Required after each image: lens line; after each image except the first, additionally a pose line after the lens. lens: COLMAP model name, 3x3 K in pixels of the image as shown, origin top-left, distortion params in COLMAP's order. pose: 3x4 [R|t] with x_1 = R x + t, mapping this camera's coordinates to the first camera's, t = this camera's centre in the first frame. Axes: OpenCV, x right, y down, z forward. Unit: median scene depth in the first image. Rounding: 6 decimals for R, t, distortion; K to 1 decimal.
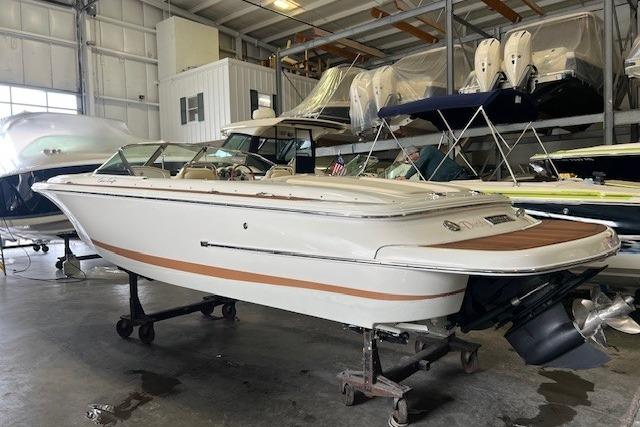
lens RADIAL K [[475.0, 0, 321.5], [0, 475.0, 216.1], [0, 0, 1]] dist [0.008943, -0.013345]
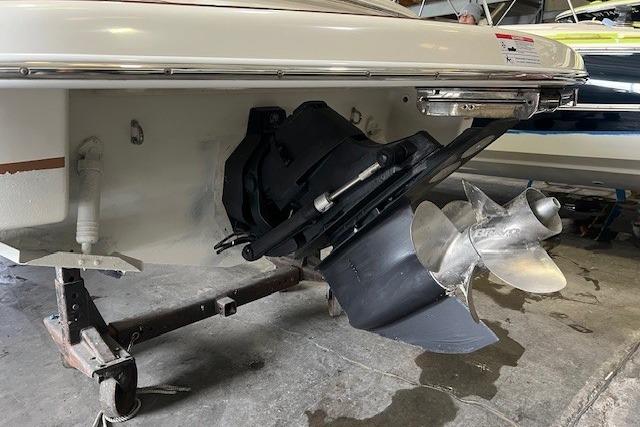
lens RADIAL K [[475.0, 0, 318.3], [0, 475.0, 215.4], [0, 0, 1]] dist [0.008943, -0.013345]
pose [[0.995288, 0.034450, -0.090641, 0.369247], [-0.014947, 0.978096, 0.207617, 0.077674], [0.095808, -0.205283, 0.974002, 0.447106]]
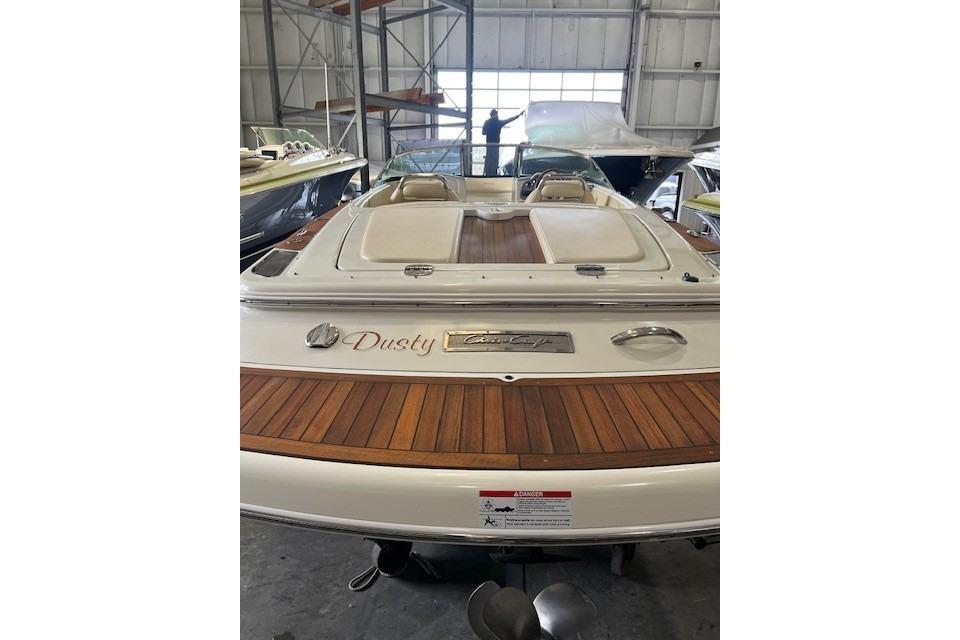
lens RADIAL K [[495.5, 0, 473.5], [0, 495.5, 320.4], [0, 0, 1]] dist [-0.015474, -0.000921]
pose [[0.657004, 0.236385, -0.715869, 0.719382], [-0.053331, 0.961764, 0.268635, -0.225527], [0.751998, -0.138316, 0.644490, 0.639025]]
